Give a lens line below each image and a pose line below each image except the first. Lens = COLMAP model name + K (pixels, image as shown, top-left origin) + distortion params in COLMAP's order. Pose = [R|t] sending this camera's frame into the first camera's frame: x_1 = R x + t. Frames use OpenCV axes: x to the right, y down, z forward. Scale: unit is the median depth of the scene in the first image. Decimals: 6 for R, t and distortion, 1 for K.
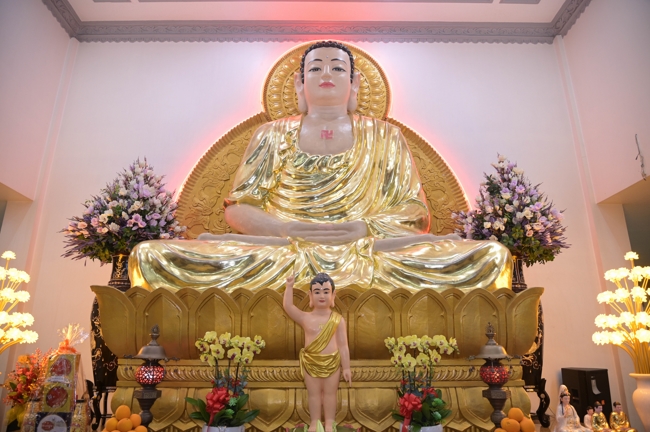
lens RADIAL K [[436.9, 0, 327.2], [0, 436.9, 220.7], [0, 0, 1]] dist [-0.037262, 0.007259]
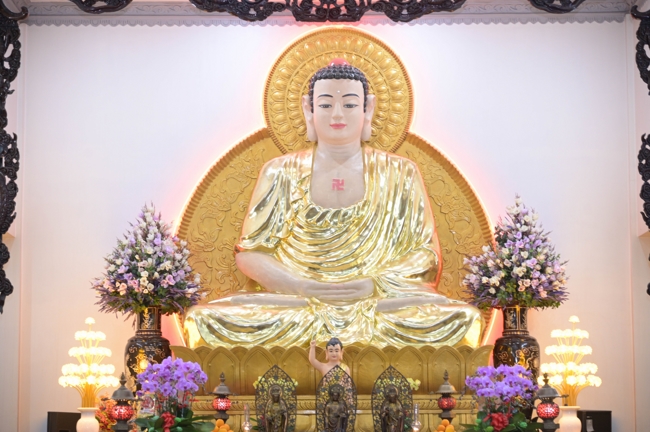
lens RADIAL K [[1852.7, 0, 326.7], [0, 1852.7, 215.4], [0, 0, 1]] dist [0.149653, 0.000000]
pose [[0.999822, -0.005869, -0.017933, 0.053368], [0.008842, 0.985323, 0.170473, -0.931340], [0.016669, -0.170601, 0.985199, -3.510623]]
